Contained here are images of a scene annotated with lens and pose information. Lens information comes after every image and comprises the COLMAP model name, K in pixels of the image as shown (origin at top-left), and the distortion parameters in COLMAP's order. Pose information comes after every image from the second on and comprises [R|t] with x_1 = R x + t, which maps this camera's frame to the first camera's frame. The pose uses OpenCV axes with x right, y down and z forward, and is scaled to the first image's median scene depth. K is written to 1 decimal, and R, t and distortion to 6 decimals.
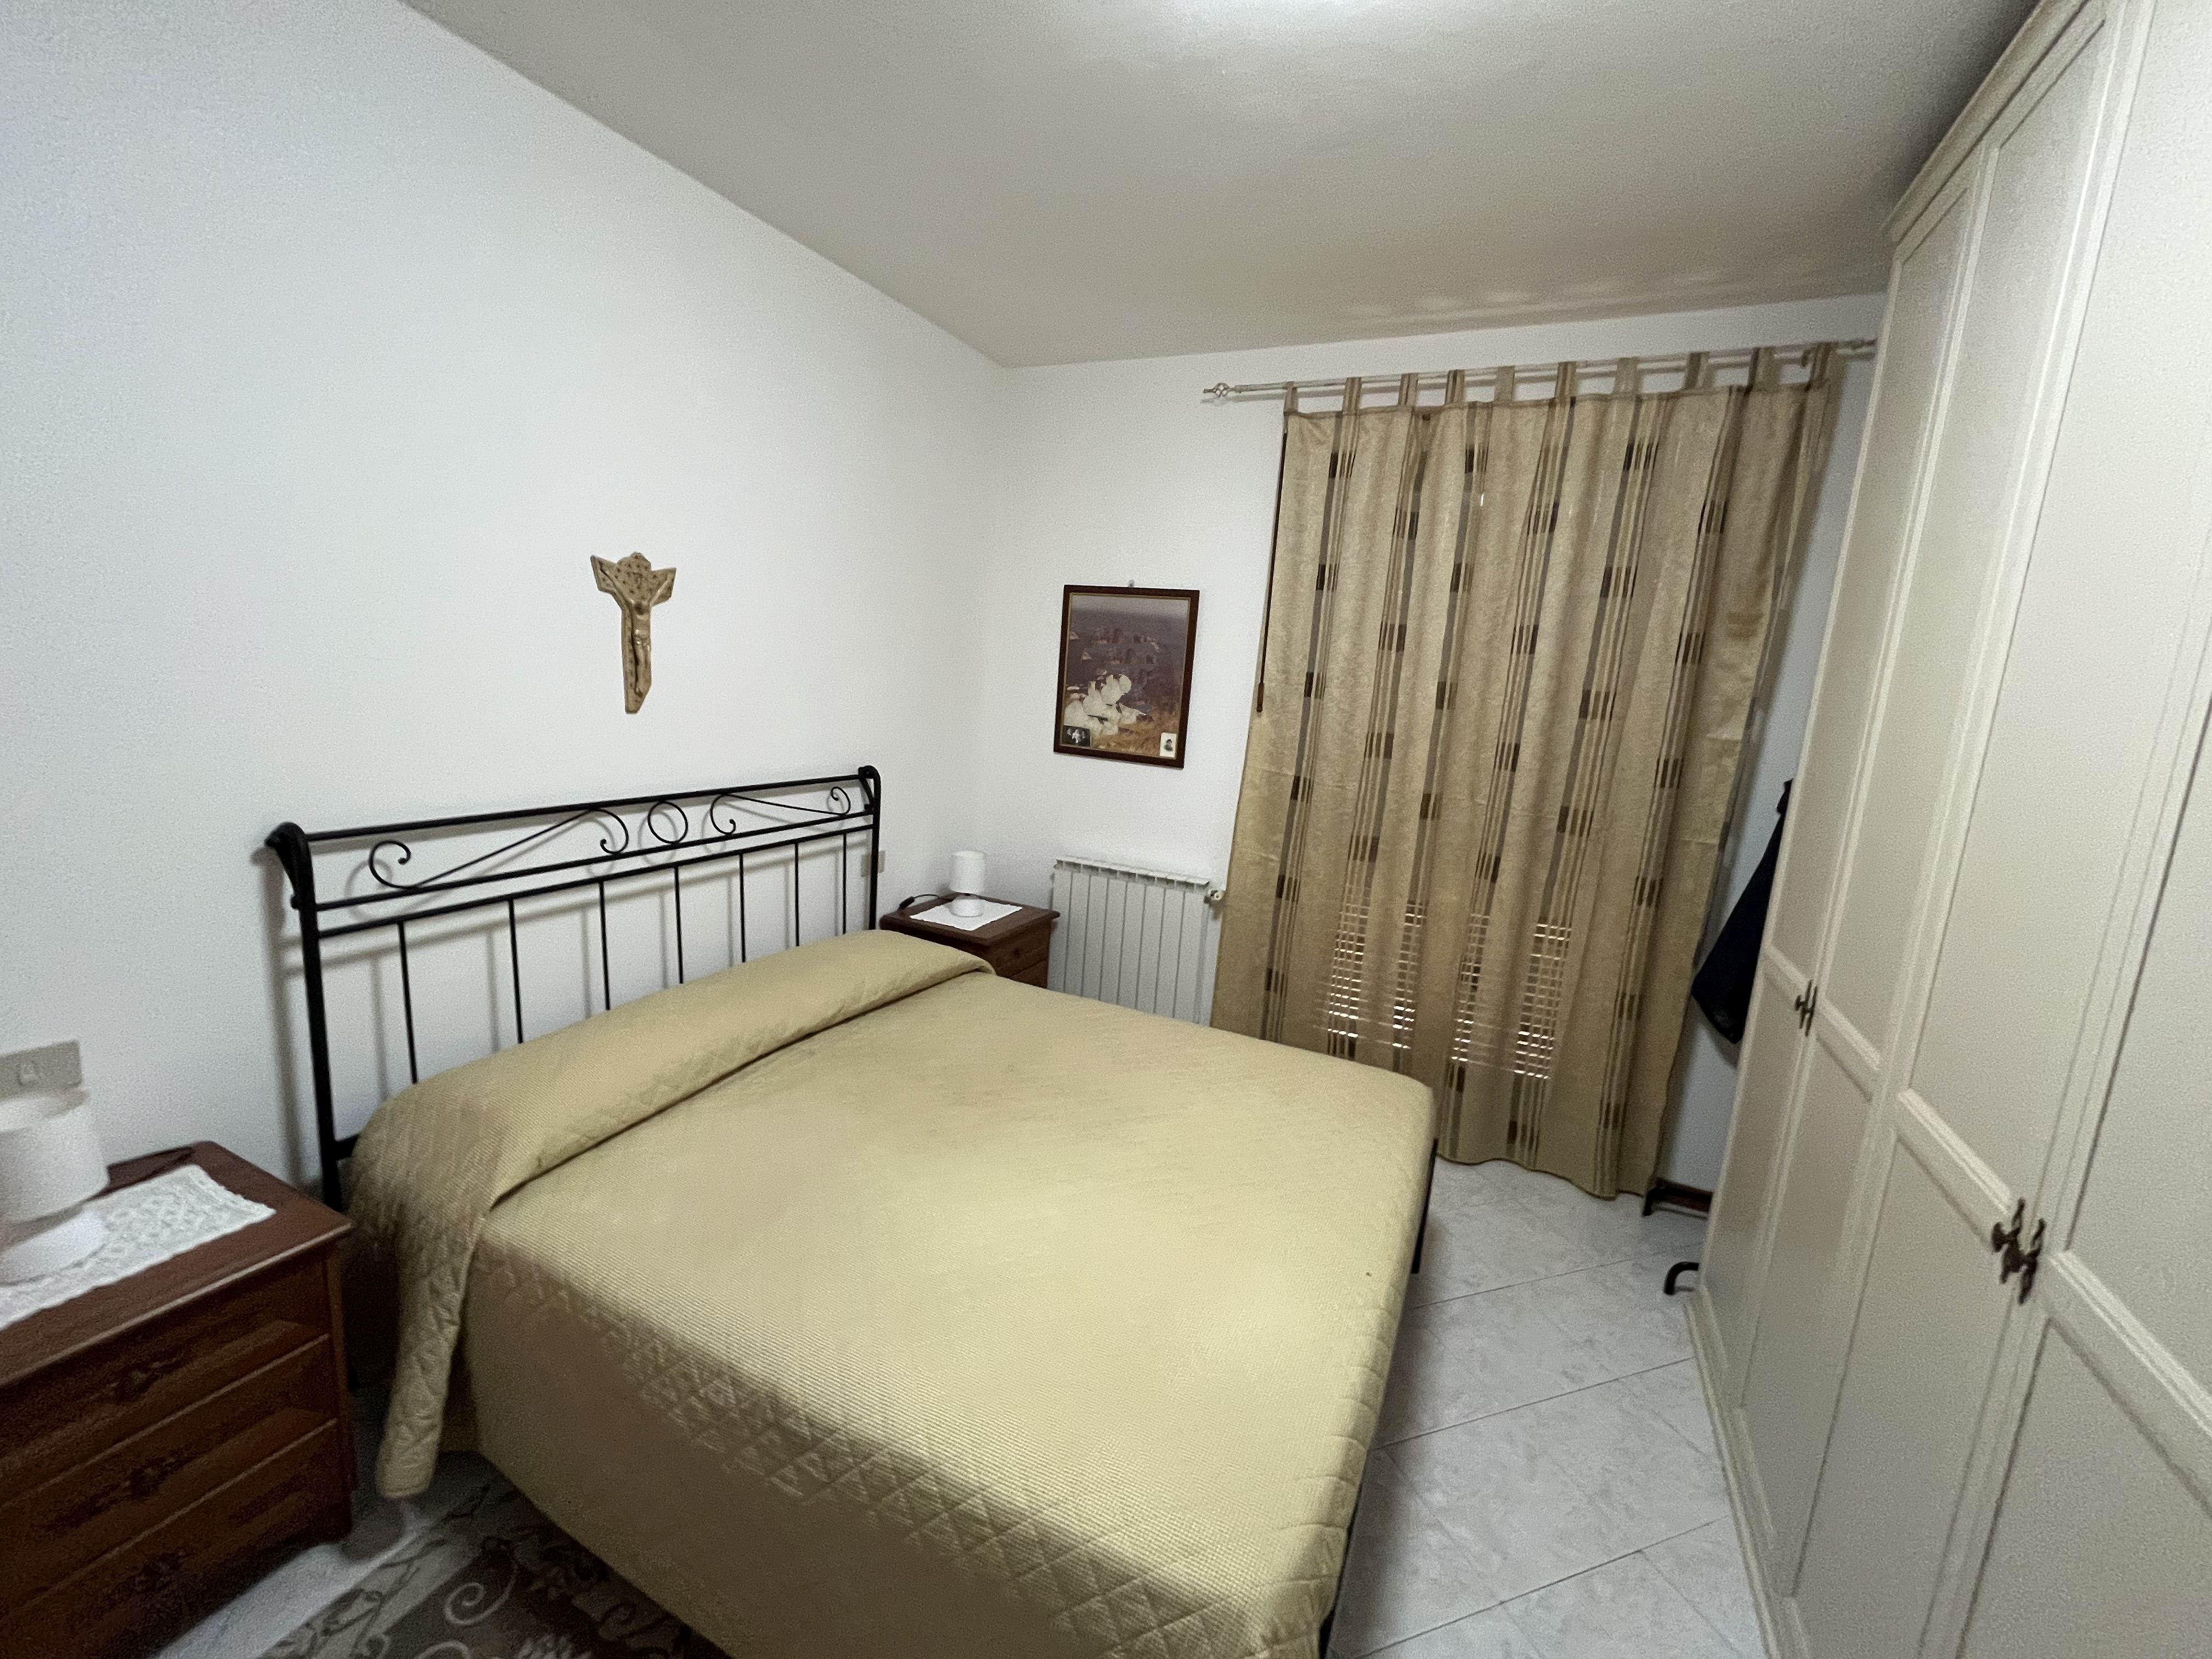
lens RADIAL K [[896.0, 0, 1099.8], [0, 896.0, 822.8], [0, 0, 1]] dist [-0.001439, -0.000878]
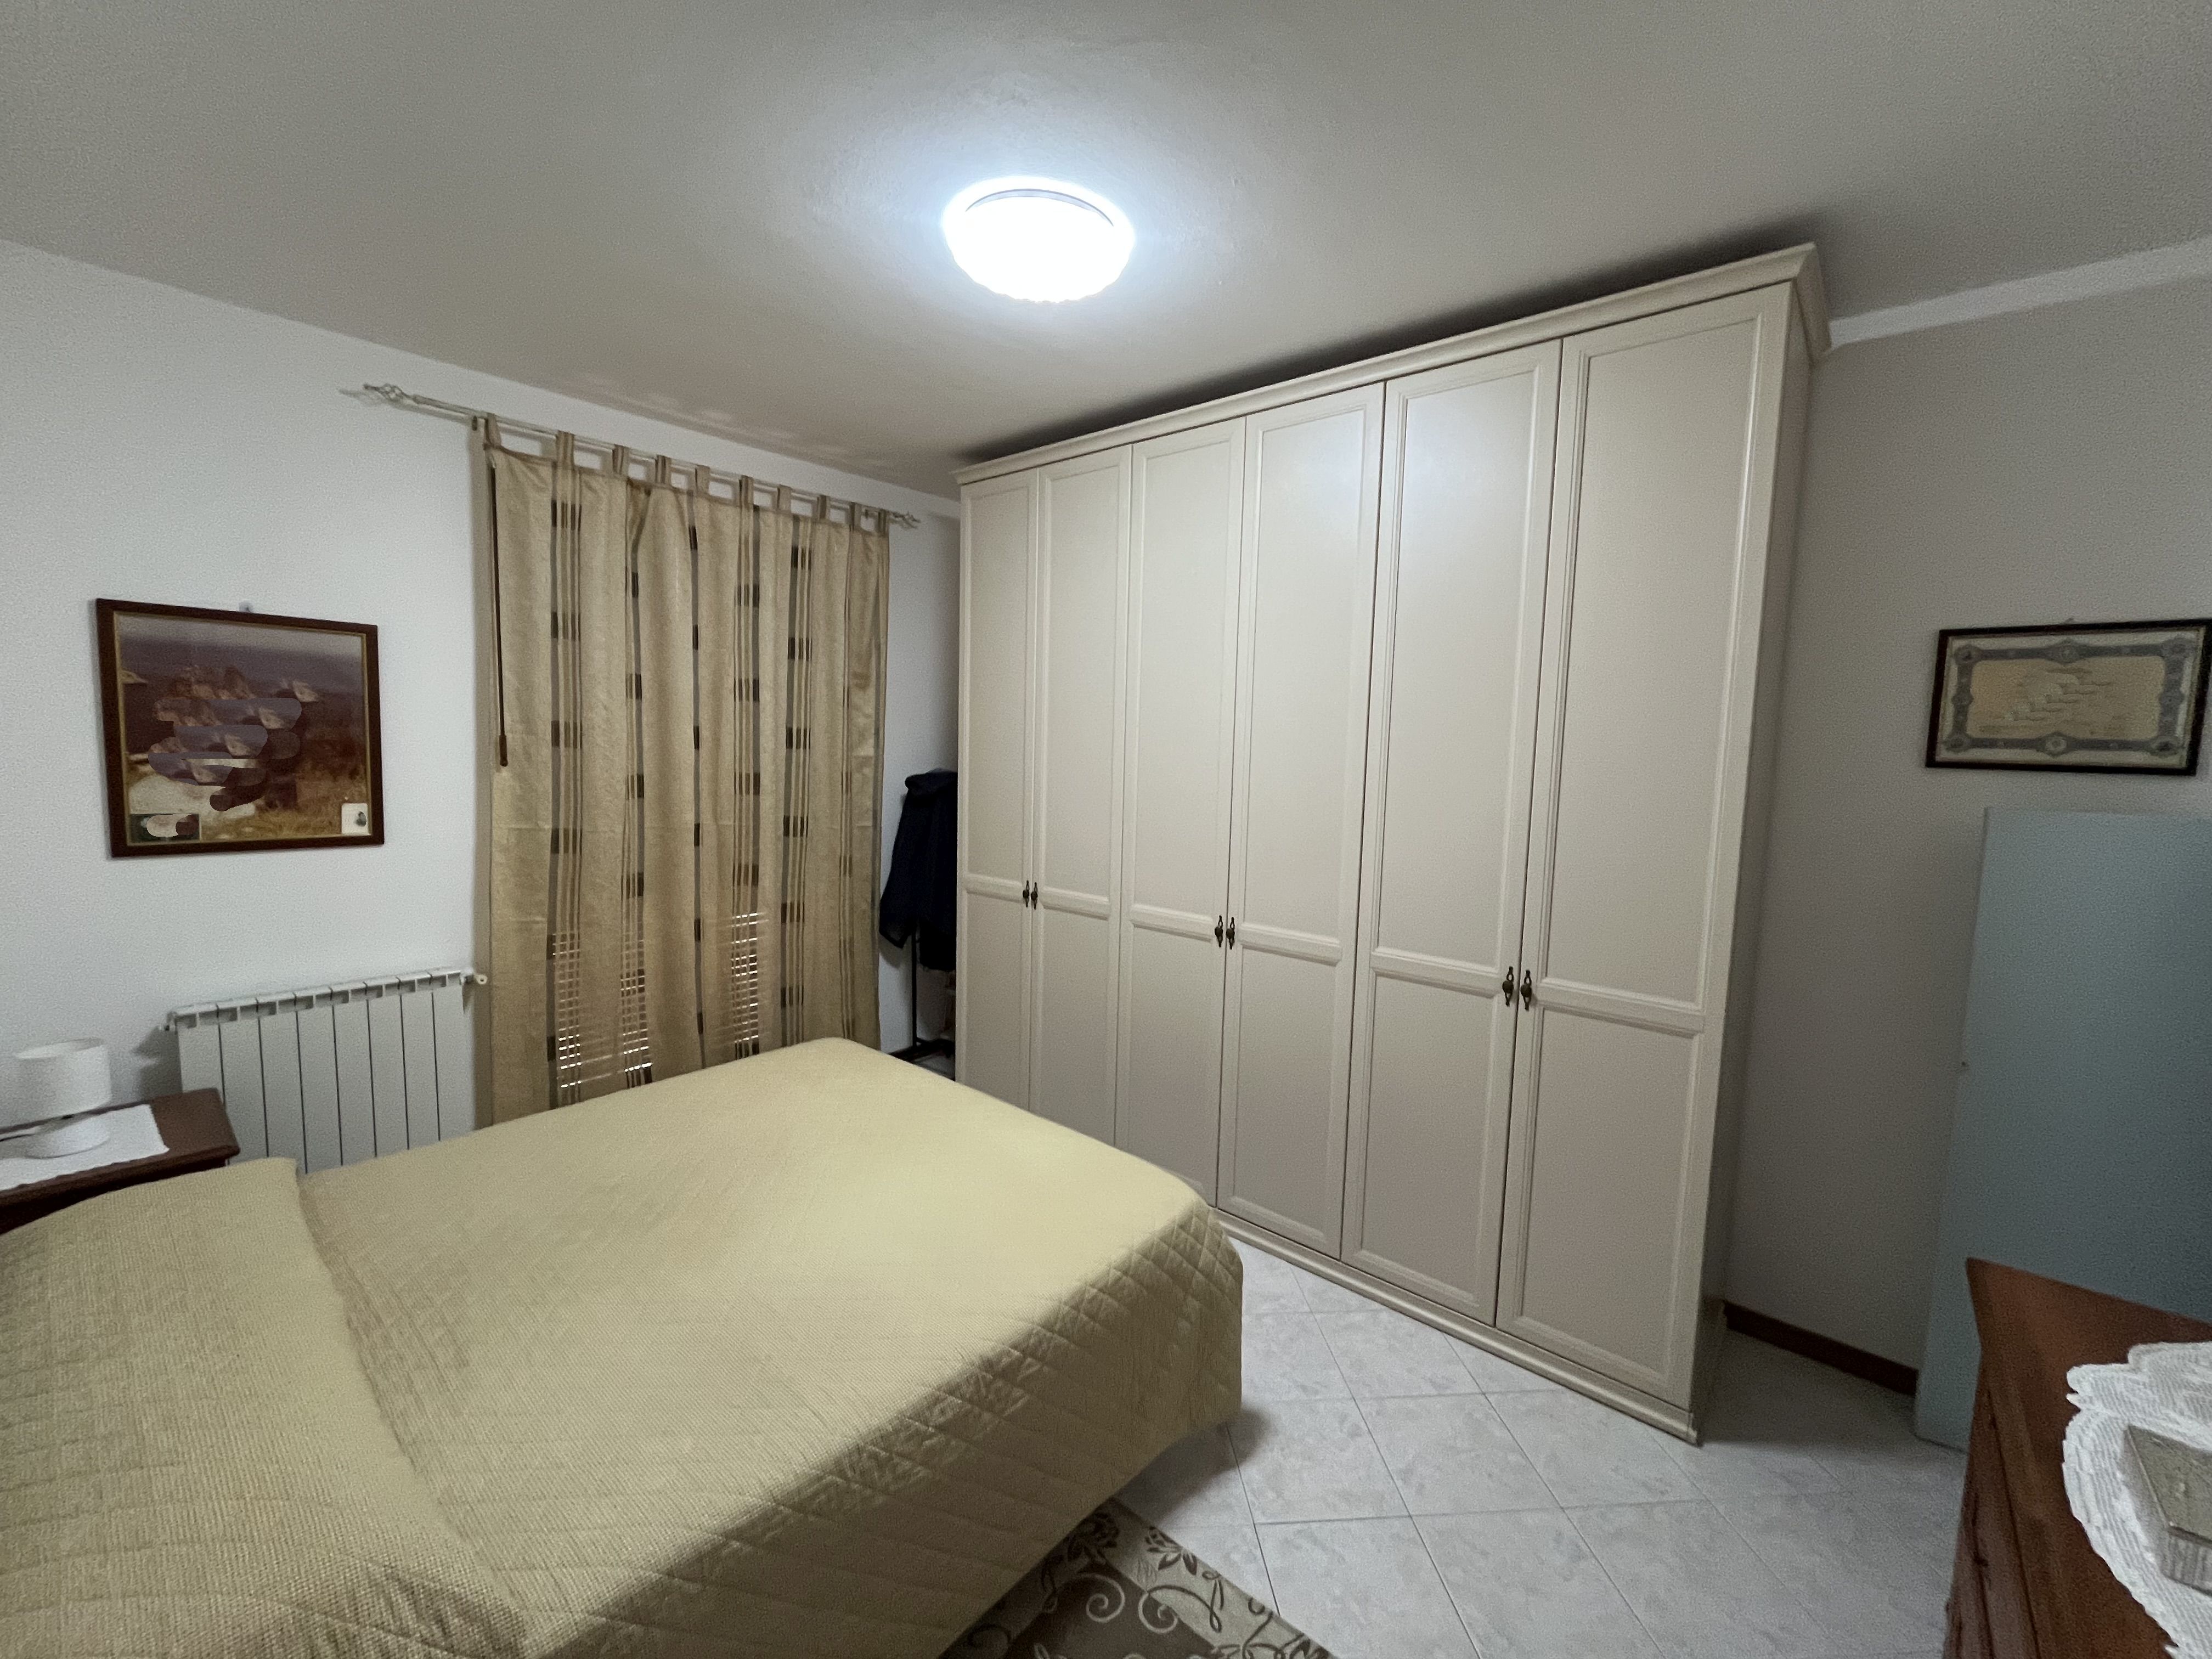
lens RADIAL K [[896.0, 0, 1120.5], [0, 896.0, 826.5], [0, 0, 1]] dist [-0.001439, -0.000878]
pose [[0.252384, -0.158259, 0.954597, -0.555816], [0.154451, 0.980475, 0.121714, -0.079691], [-0.955221, 0.116719, 0.271900, 0.164316]]
